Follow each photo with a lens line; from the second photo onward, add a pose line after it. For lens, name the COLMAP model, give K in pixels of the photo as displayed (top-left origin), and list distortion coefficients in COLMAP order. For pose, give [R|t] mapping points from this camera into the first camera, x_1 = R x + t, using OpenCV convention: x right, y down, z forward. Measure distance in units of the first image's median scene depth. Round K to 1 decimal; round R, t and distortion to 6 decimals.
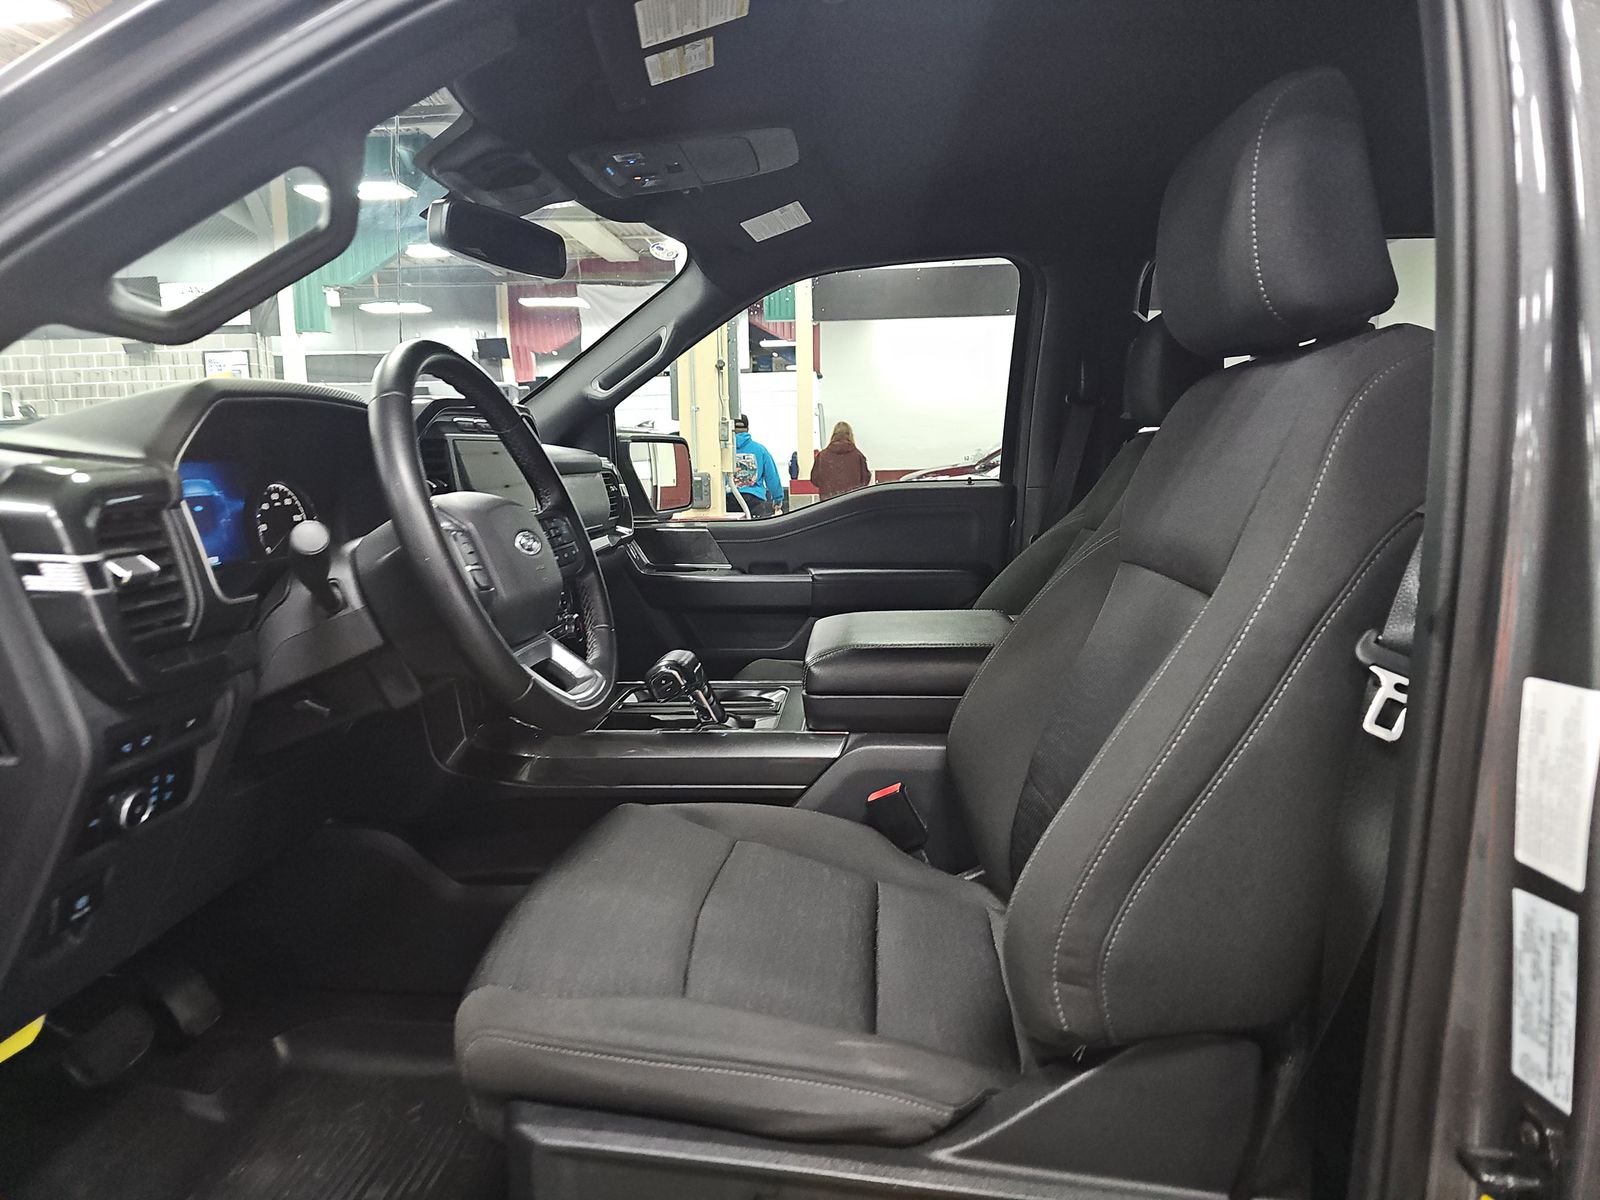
lens RADIAL K [[1077.8, 0, 745.1], [0, 1077.8, 599.4], [0, 0, 1]] dist [0.098439, -0.154281]
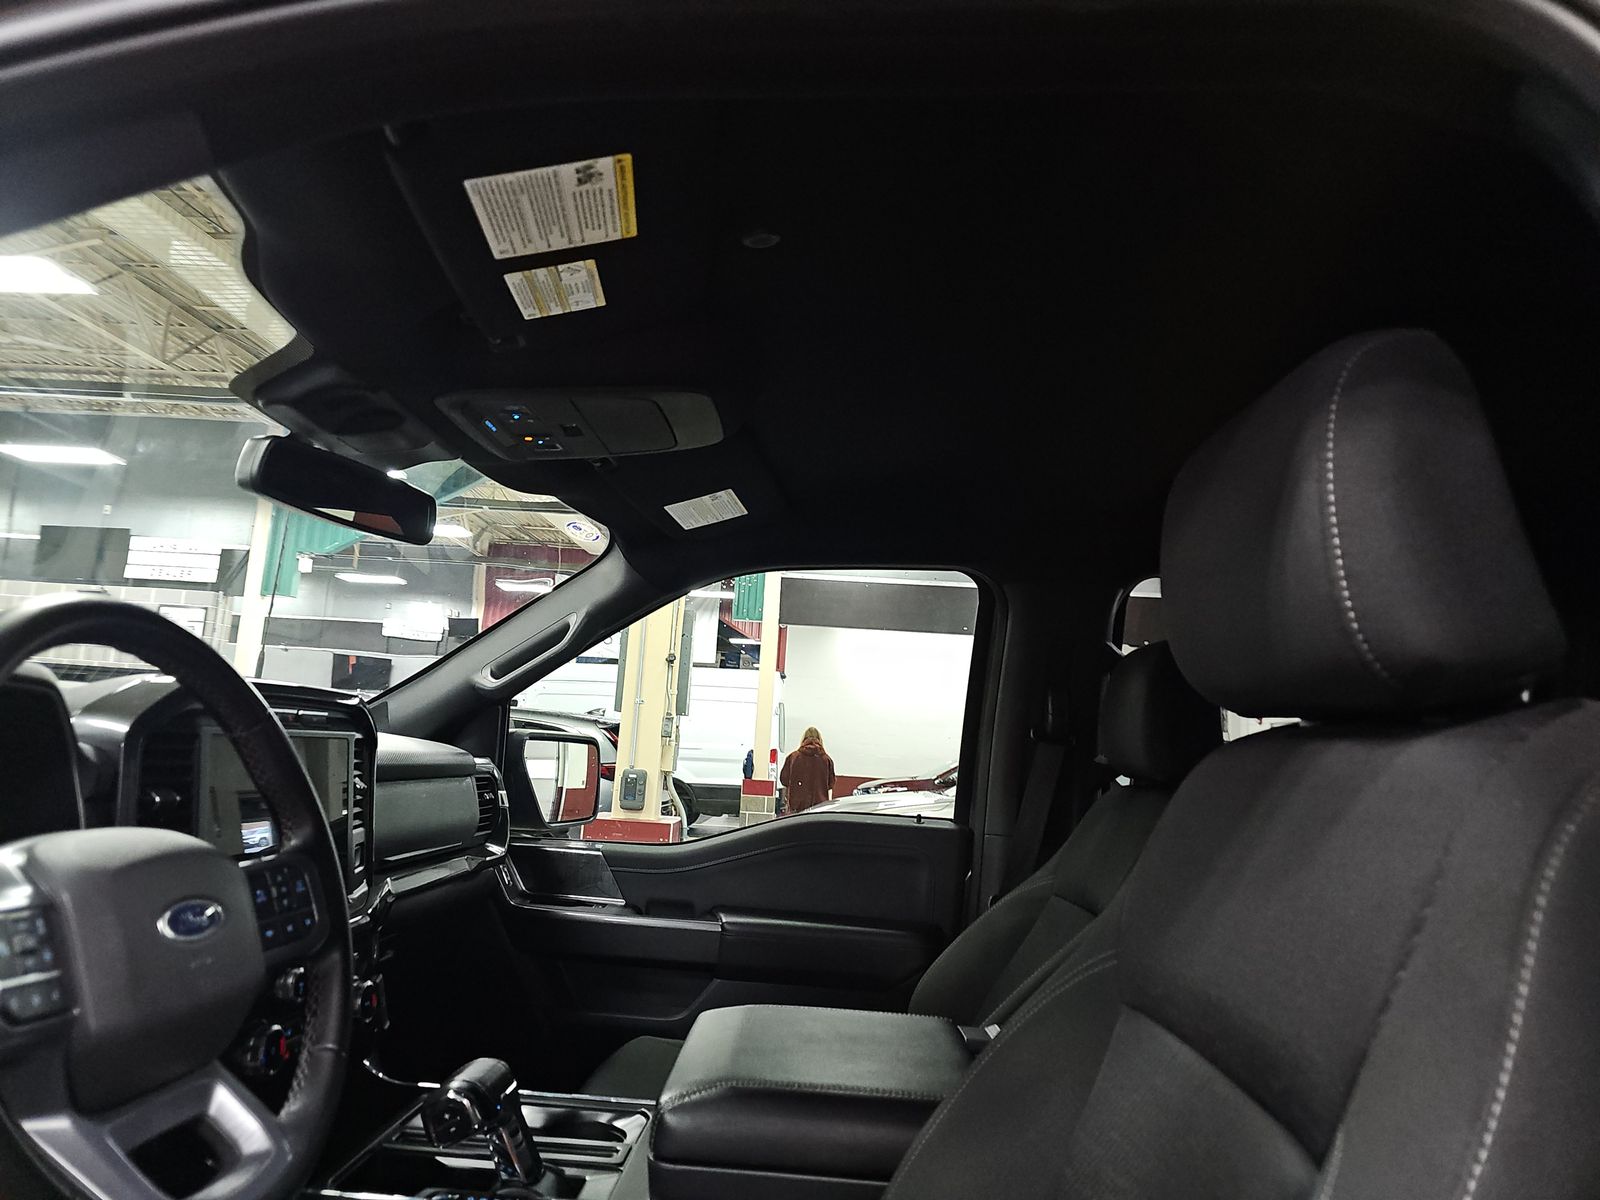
lens RADIAL K [[1077.8, 0, 745.1], [0, 1077.8, 599.4], [0, 0, 1]] dist [0.098439, -0.154281]
pose [[0.996233, 0.083486, 0.023453, 0.040221], [-0.074203, 0.960651, -0.267665, -0.039319], [-0.044876, 0.264916, 0.963227, 0.153584]]
